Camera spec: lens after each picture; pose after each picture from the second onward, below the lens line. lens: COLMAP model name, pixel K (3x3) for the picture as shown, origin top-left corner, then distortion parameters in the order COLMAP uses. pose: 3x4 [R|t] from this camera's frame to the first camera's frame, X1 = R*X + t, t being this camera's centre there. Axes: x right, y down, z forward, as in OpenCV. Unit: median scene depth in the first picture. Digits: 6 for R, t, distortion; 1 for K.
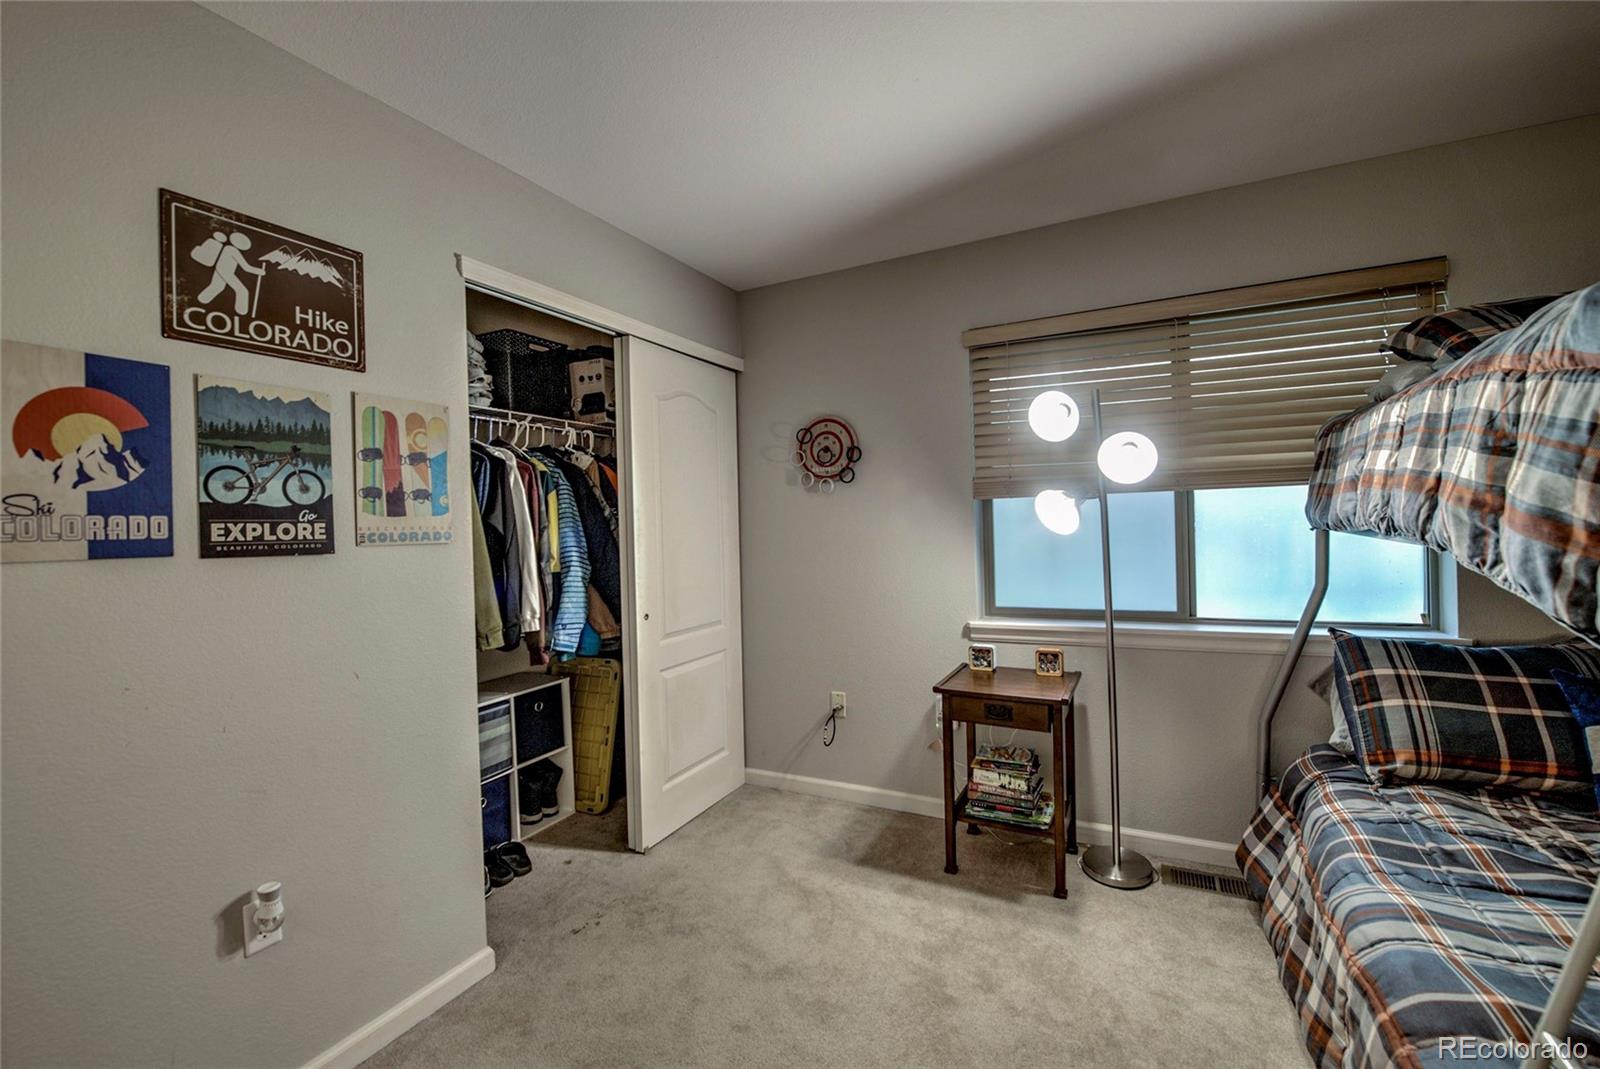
lens RADIAL K [[666.0, 0, 805.5], [0, 666.0, 529.4], [0, 0, 1]] dist [-0.013072, -0.004499]
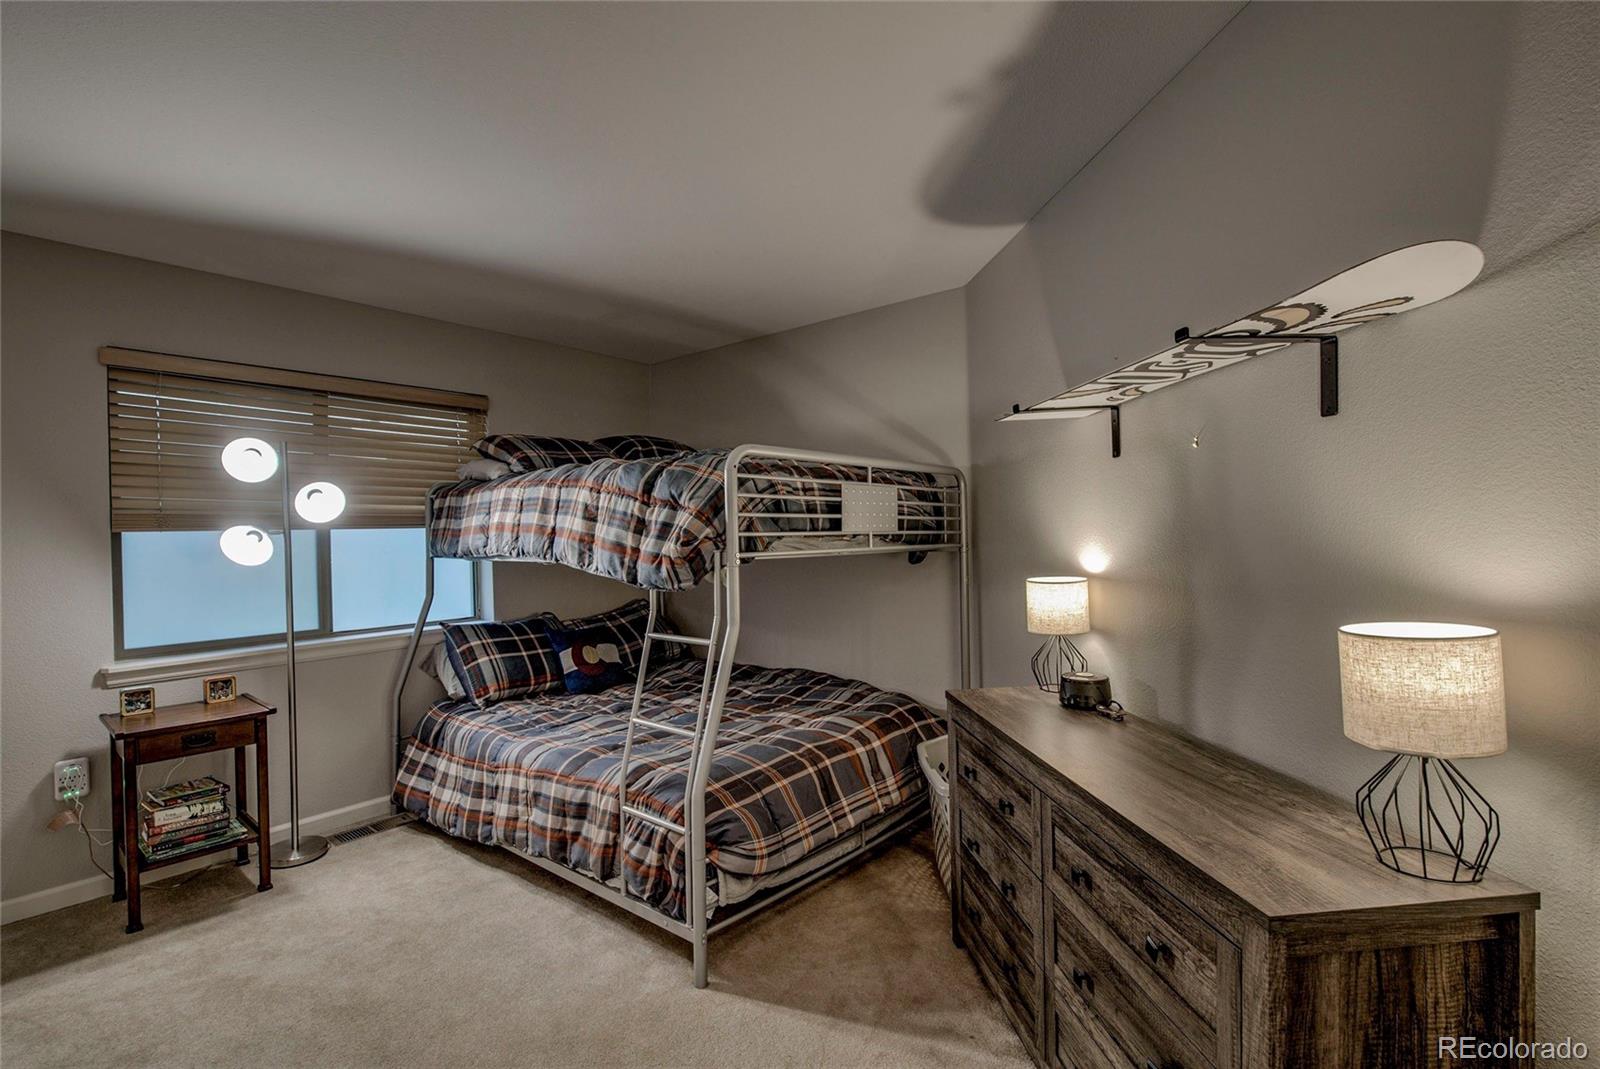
lens RADIAL K [[740.7, 0, 798.8], [0, 740.7, 535.7], [0, 0, 1]] dist [-0.004467, -0.004550]
pose [[0.200430, 0.021822, 0.979465, -0.706284], [0.029658, 0.999159, -0.028330, 0.020991], [-0.979259, 0.034727, 0.199614, -0.159491]]
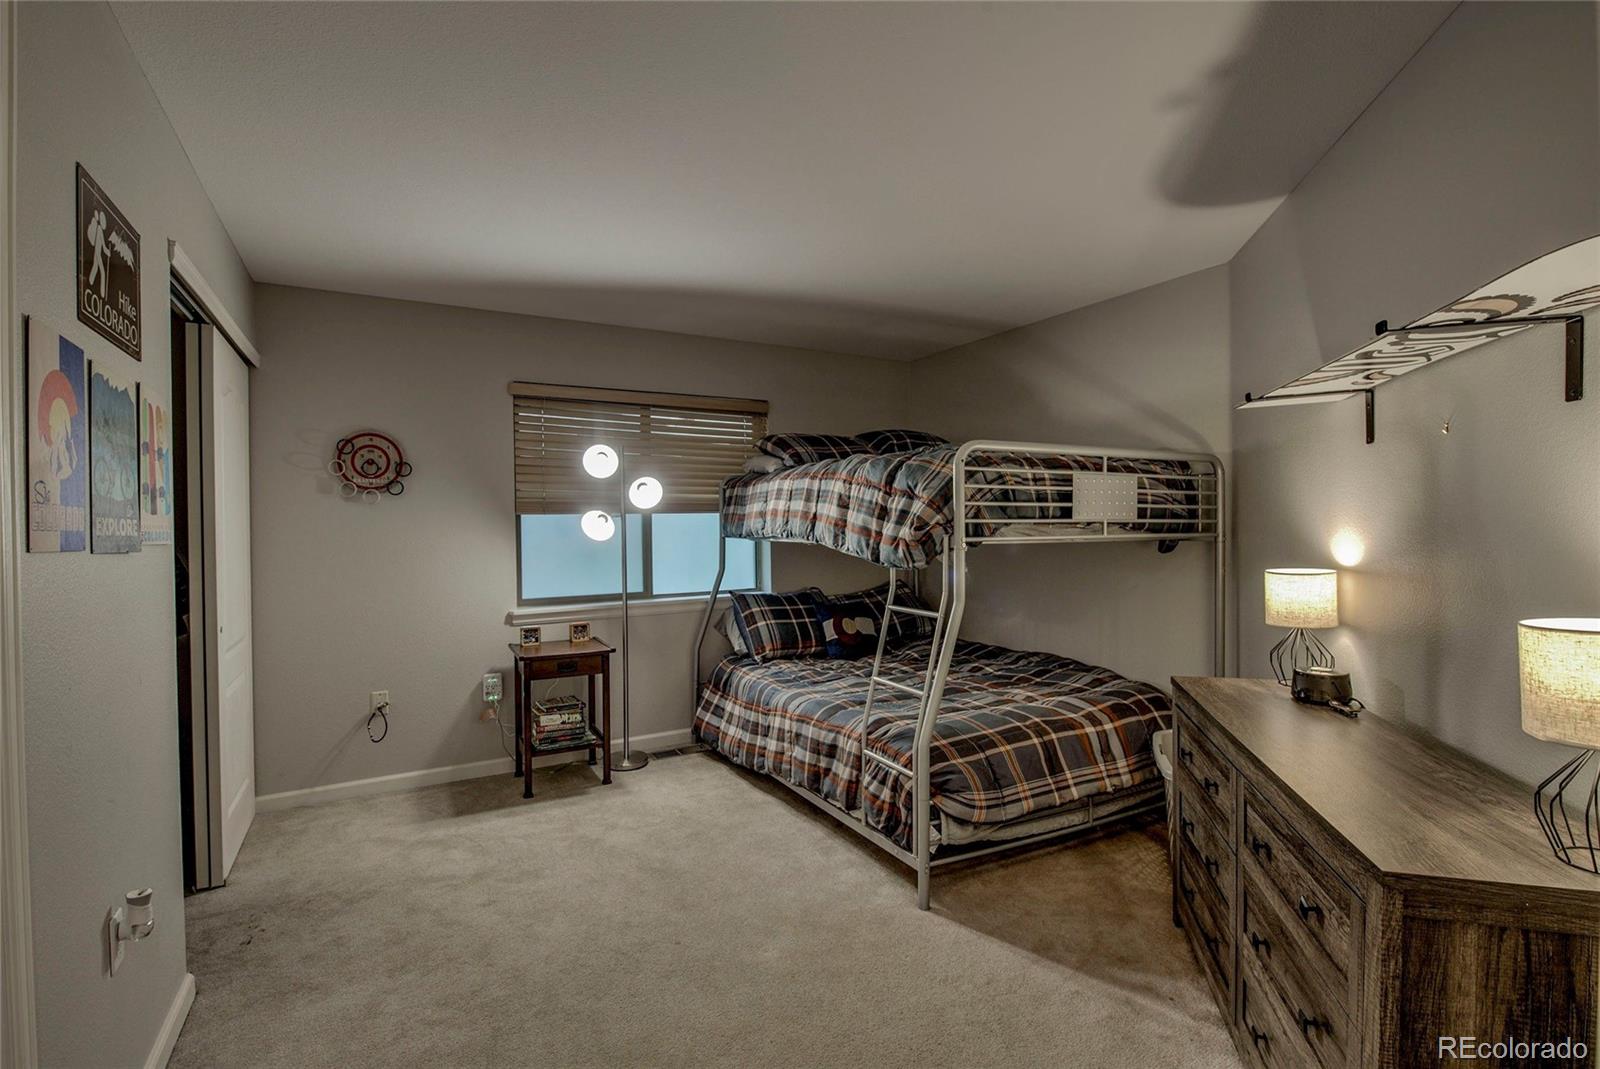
lens RADIAL K [[748.2, 0, 794.5], [0, 748.2, 537.8], [0, 0, 1]] dist [0.000250, -0.000089]
pose [[0.544776, 0.008312, 0.838540, -0.852061], [0.006026, 0.999886, -0.013826, 0.029039], [-0.838560, 0.012585, 0.544664, -0.294951]]
